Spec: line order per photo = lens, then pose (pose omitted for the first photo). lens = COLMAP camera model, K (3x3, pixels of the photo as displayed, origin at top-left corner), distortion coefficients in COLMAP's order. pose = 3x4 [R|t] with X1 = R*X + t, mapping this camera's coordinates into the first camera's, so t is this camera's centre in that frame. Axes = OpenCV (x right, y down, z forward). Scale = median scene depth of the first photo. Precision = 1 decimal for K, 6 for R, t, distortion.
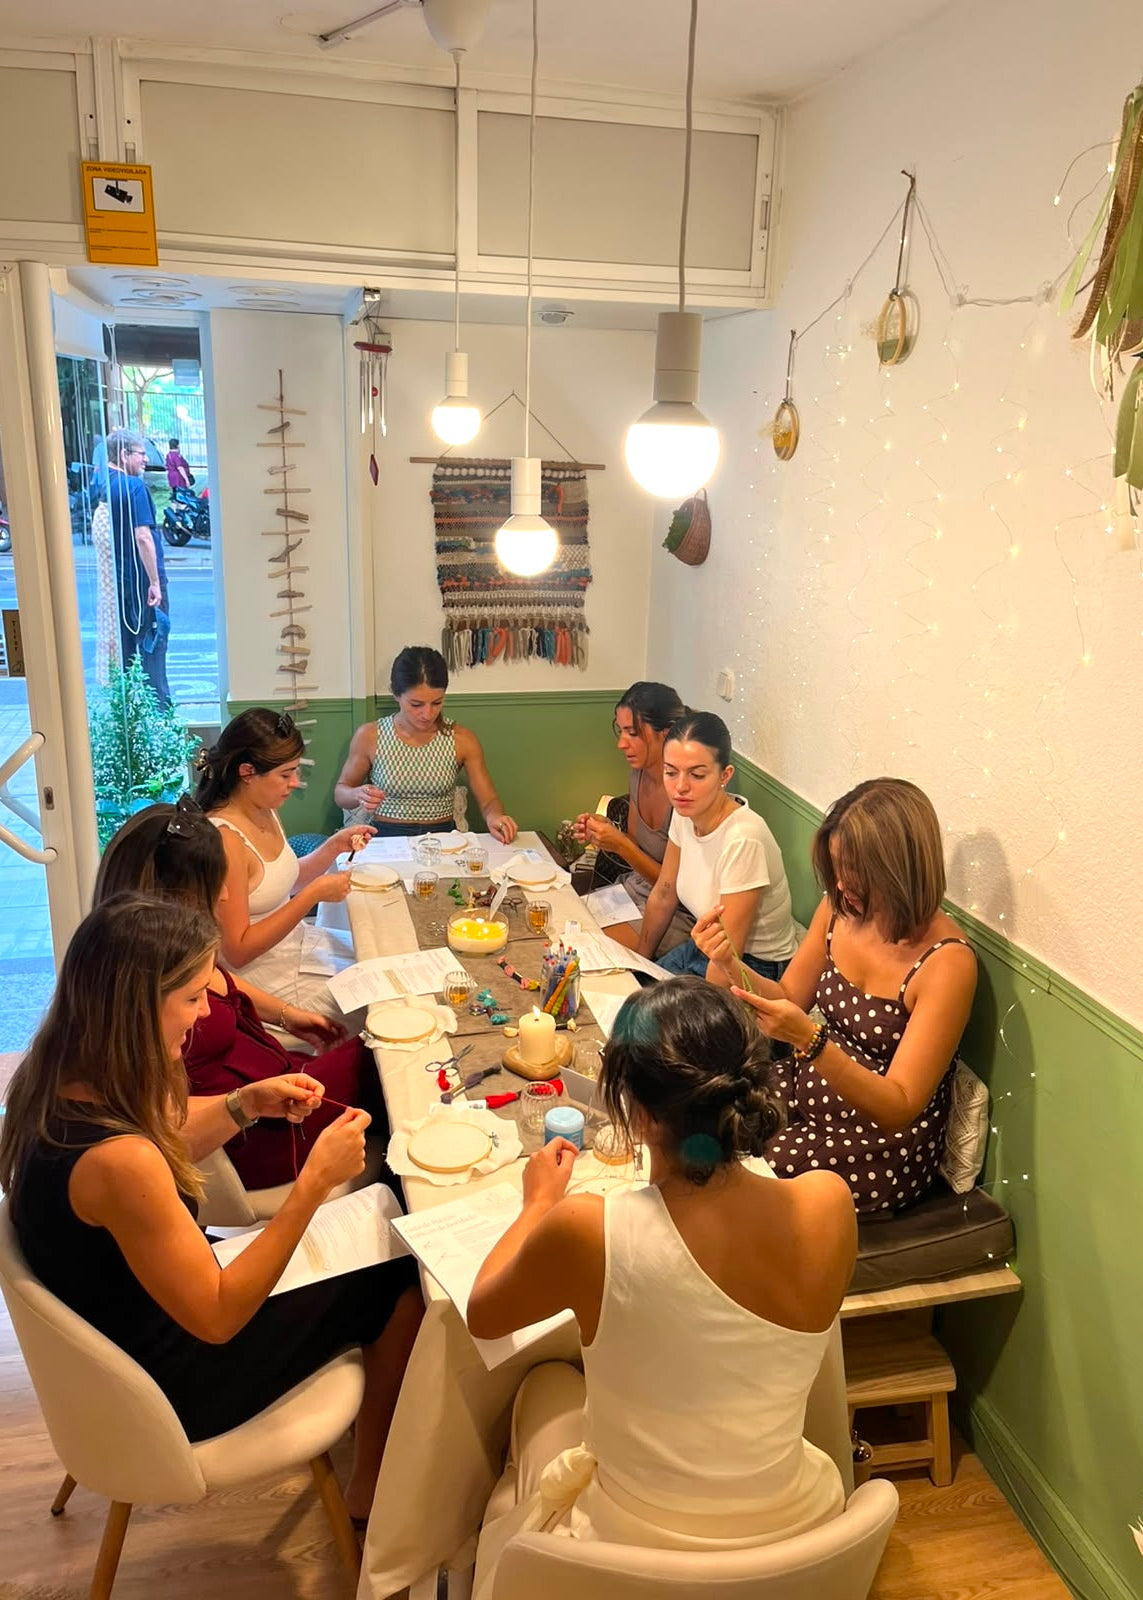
lens RADIAL K [[1365.7, 0, 540.1], [0, 1365.7, 848.0], [0, 0, 1]] dist [0.047468, -0.071085]
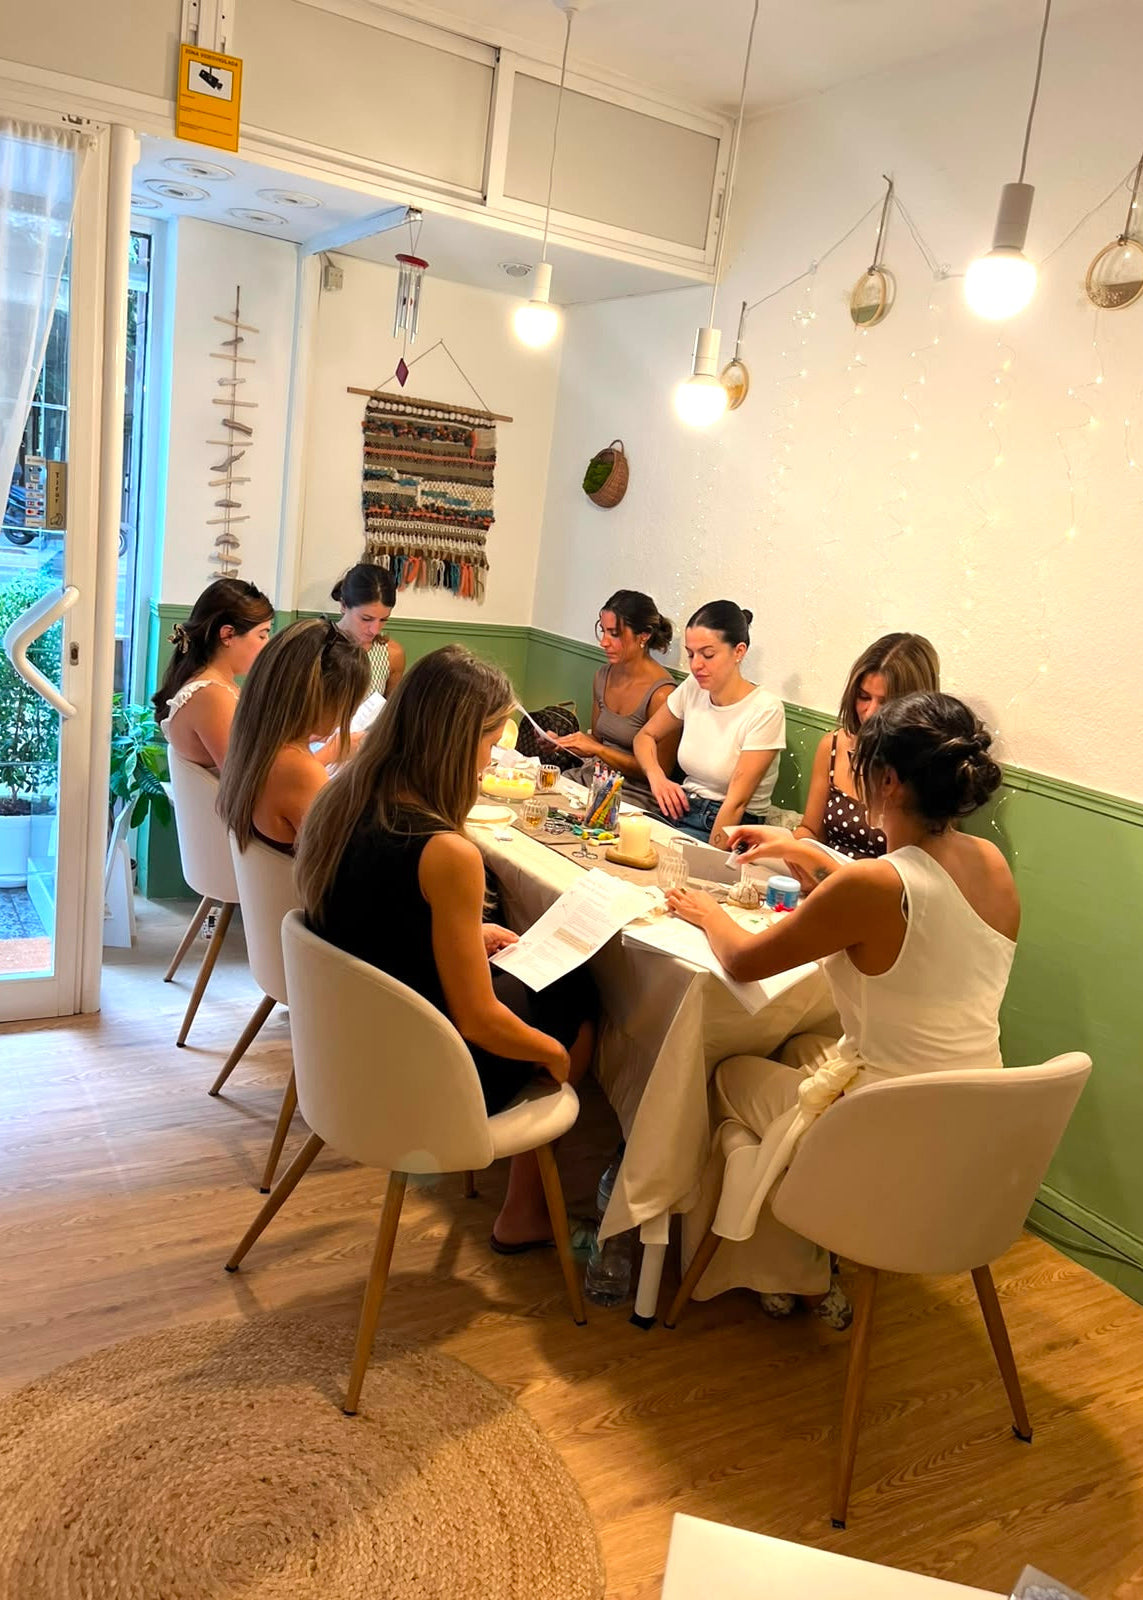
lens RADIAL K [[1382.7, 0, 596.5], [0, 1382.7, 855.3], [0, 0, 1]] dist [0.015429, -0.015125]
pose [[0.943903, 0.008963, 0.330100, -0.352507], [0.004381, 0.999204, -0.039658, 0.165525], [-0.330192, 0.038880, 0.943113, -0.094636]]
